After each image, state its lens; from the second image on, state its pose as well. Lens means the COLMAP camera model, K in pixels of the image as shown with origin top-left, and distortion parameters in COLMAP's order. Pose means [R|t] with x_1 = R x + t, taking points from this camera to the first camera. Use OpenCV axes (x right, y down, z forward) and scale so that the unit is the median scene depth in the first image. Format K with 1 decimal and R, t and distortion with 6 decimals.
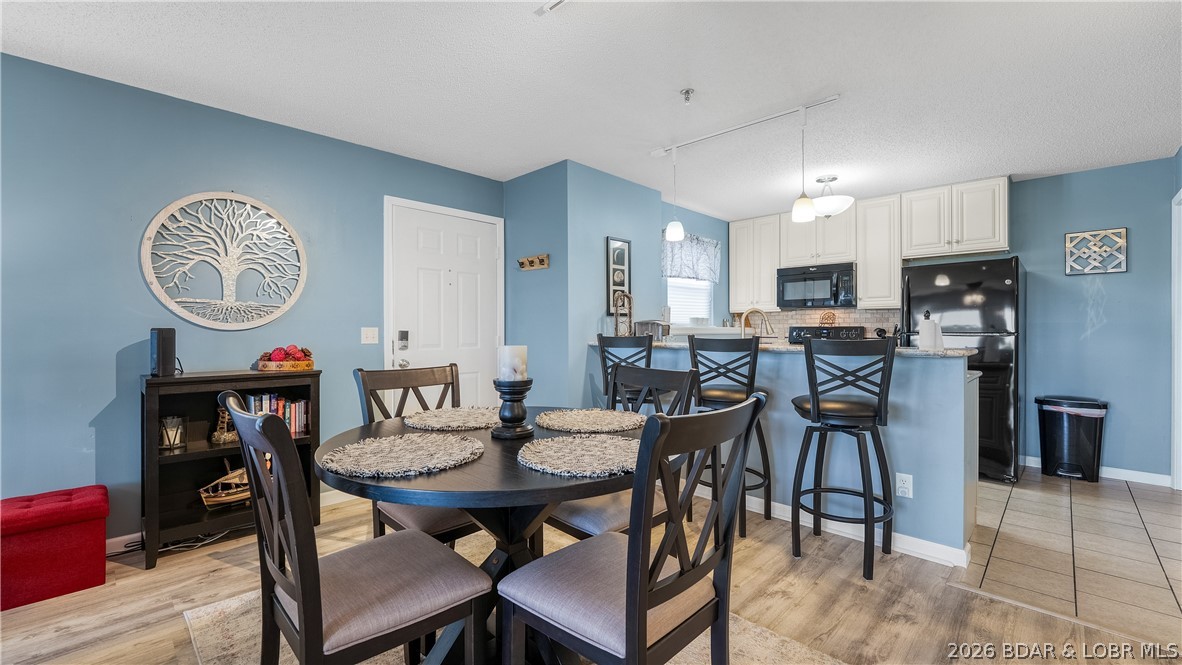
lens RADIAL K [[469.2, 0, 594.0], [0, 469.2, 328.9], [0, 0, 1]] dist [-0.001015, -0.000168]
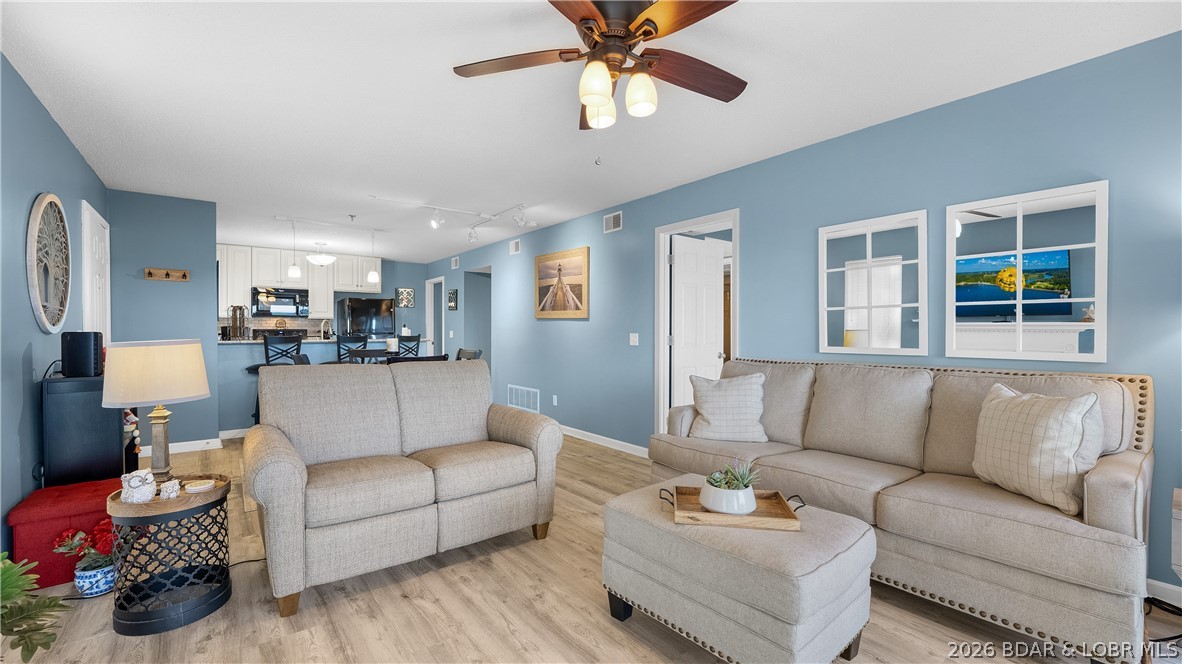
lens RADIAL K [[508.1, 0, 591.0], [0, 508.1, 332.0], [0, 0, 1]] dist [-0.001388, -0.000084]
pose [[0.130671, -0.003080, 0.991421, -1.221037], [-0.002988, 0.999989, 0.003501, -0.005592], [-0.991421, -0.003420, 0.130660, -0.226132]]
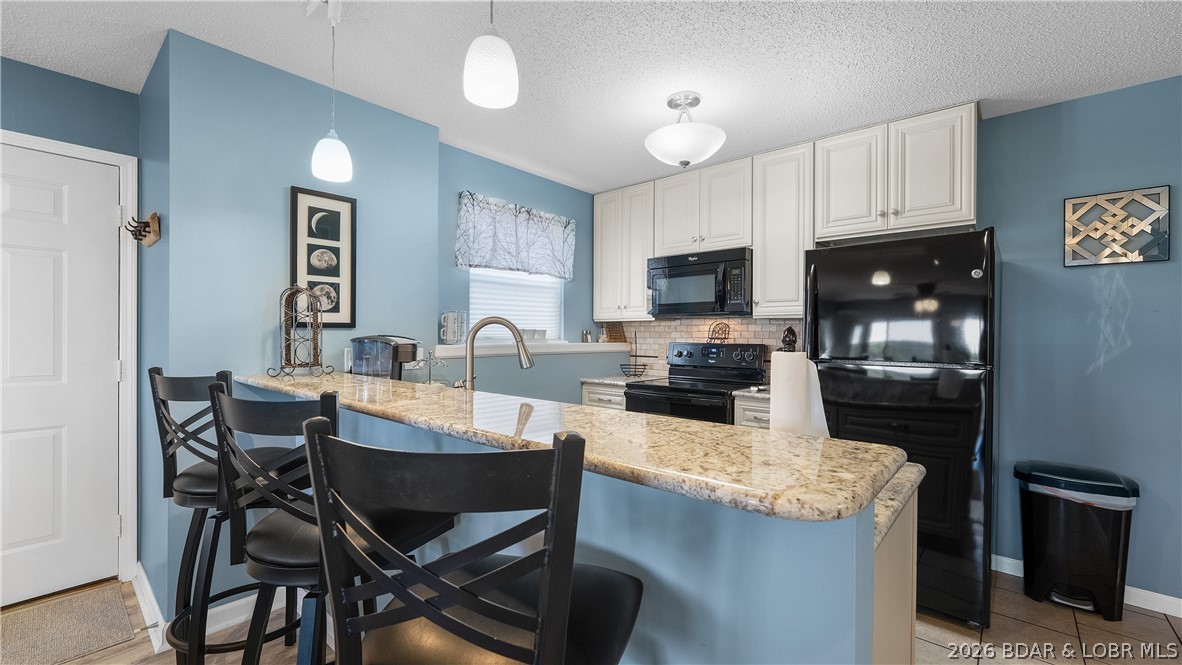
lens RADIAL K [[475.3, 0, 583.3], [0, 475.3, 336.1], [0, 0, 1]] dist [0.000079, 0.000000]
pose [[0.998767, 0.006796, 0.049168, 0.336789], [-0.006998, 0.999968, 0.003954, -0.021371], [-0.049140, -0.004293, 0.998783, 0.396583]]
